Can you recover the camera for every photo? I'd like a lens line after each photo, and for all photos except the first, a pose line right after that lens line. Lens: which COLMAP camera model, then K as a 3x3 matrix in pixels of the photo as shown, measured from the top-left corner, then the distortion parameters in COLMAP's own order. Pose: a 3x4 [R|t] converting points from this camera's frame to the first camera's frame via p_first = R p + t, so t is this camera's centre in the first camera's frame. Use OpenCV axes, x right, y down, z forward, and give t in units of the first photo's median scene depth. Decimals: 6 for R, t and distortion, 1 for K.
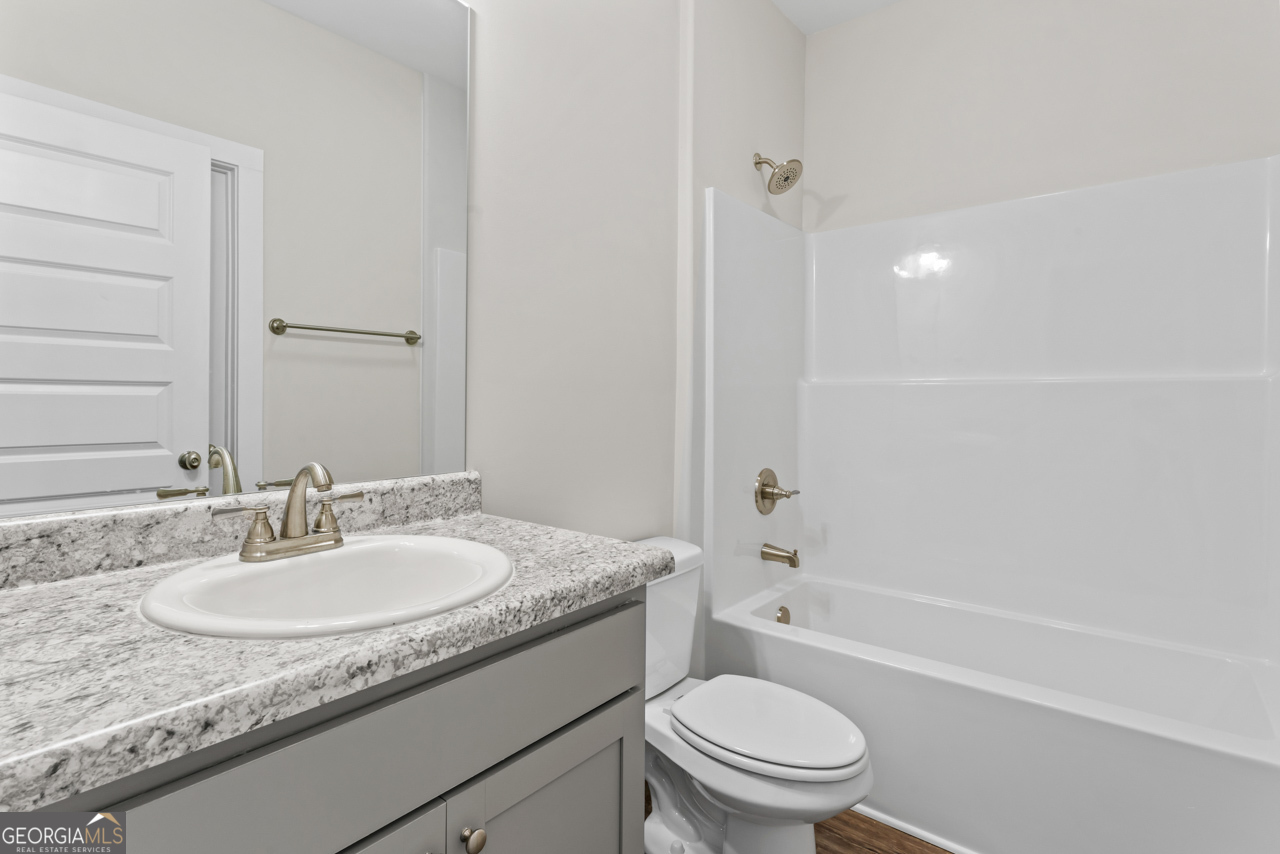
lens RADIAL K [[623.7, 0, 633.9], [0, 623.7, 404.9], [0, 0, 1]] dist [0.000203, -0.000426]
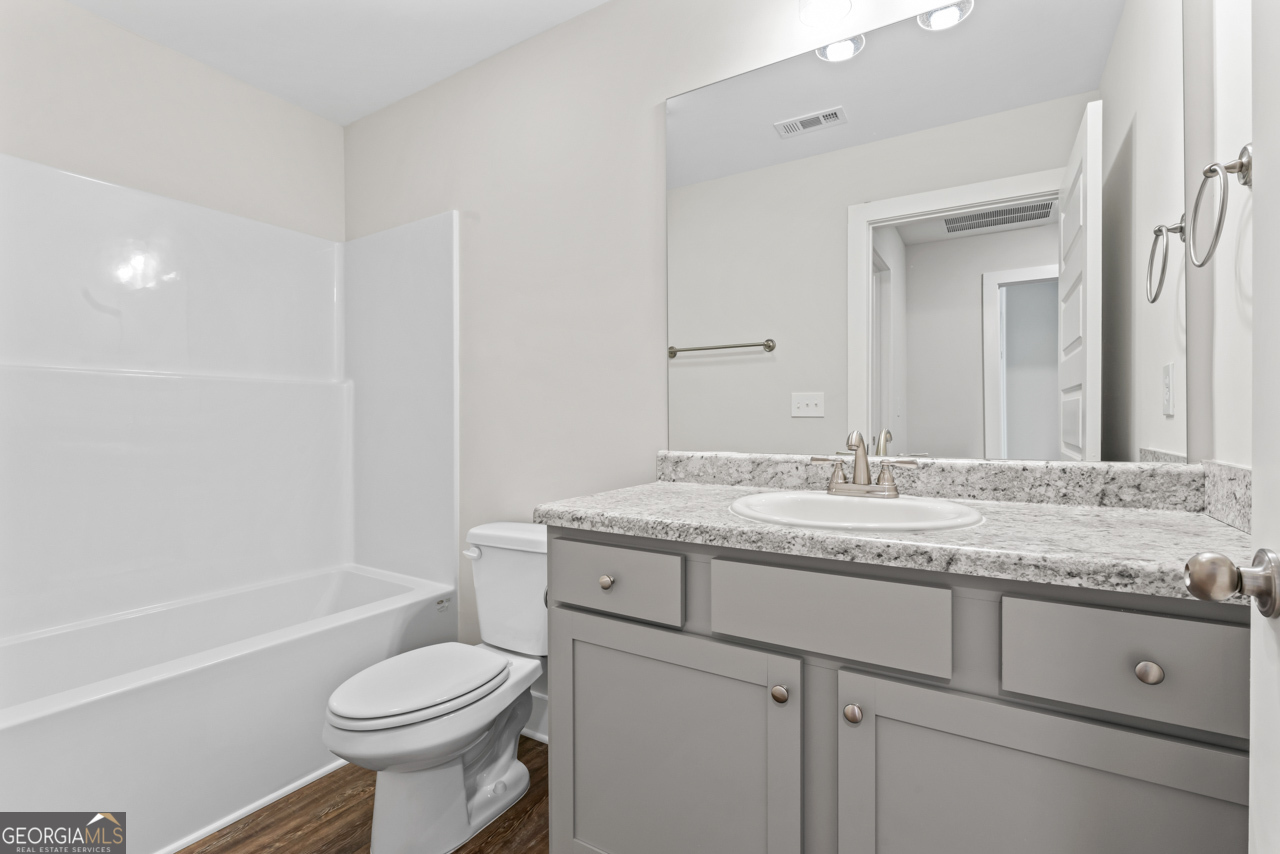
lens RADIAL K [[574.6, 0, 640.0], [0, 574.6, 427.0], [0, 0, 1]] dist [0.000963, -0.000007]
pose [[0.110585, -0.001056, -0.993866, 1.011861], [-0.001757, 0.999998, -0.001258, 0.086616], [0.993865, 0.001886, 0.110583, 0.689113]]
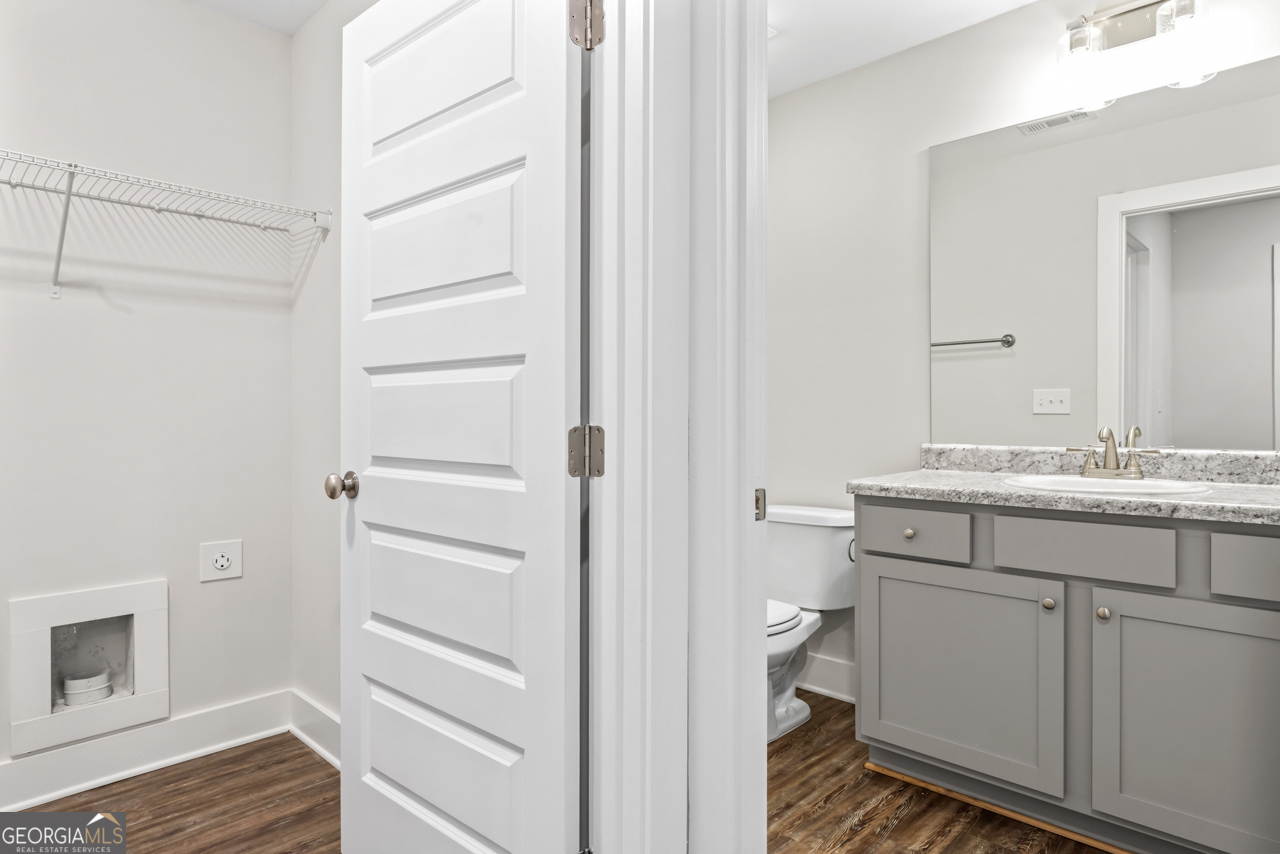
lens RADIAL K [[727.4, 0, 640.0], [0, 727.4, 427.0], [0, 0, 1]] dist [0.002966, 0.001204]
pose [[-0.099011, 0.002304, -0.995084, 2.082037], [-0.002187, 0.999994, 0.002533, 0.090920], [0.995084, 0.002427, -0.099006, 0.145139]]
